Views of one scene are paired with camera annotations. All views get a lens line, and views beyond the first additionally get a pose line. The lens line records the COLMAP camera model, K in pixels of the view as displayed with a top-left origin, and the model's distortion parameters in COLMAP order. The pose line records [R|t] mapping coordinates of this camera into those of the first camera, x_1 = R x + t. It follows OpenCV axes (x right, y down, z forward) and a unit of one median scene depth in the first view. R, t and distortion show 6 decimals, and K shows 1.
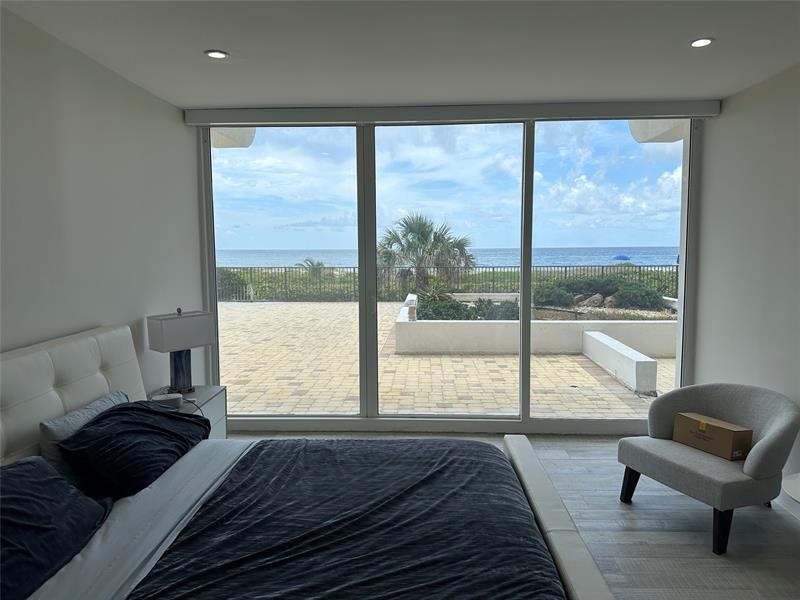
lens RADIAL K [[556.9, 0, 400.0], [0, 556.9, 300.0], [0, 0, 1]] dist [0.104021, -0.133235]
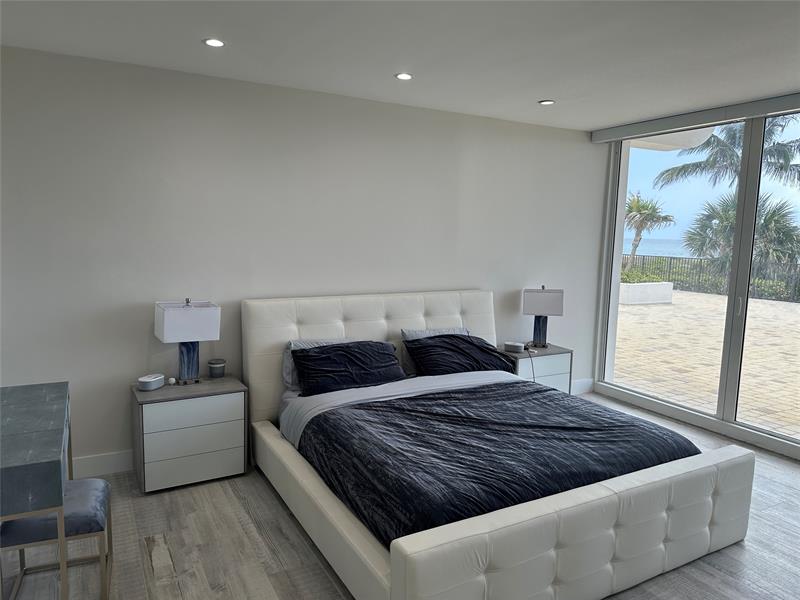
lens RADIAL K [[556.9, 0, 400.0], [0, 556.9, 300.0], [0, 0, 1]] dist [0.104021, -0.133235]
pose [[0.527523, 0.123063, -0.840580, 0.565377], [-0.107636, 0.991160, 0.077559, -0.017524], [0.842694, 0.049562, 0.536106, -0.019037]]
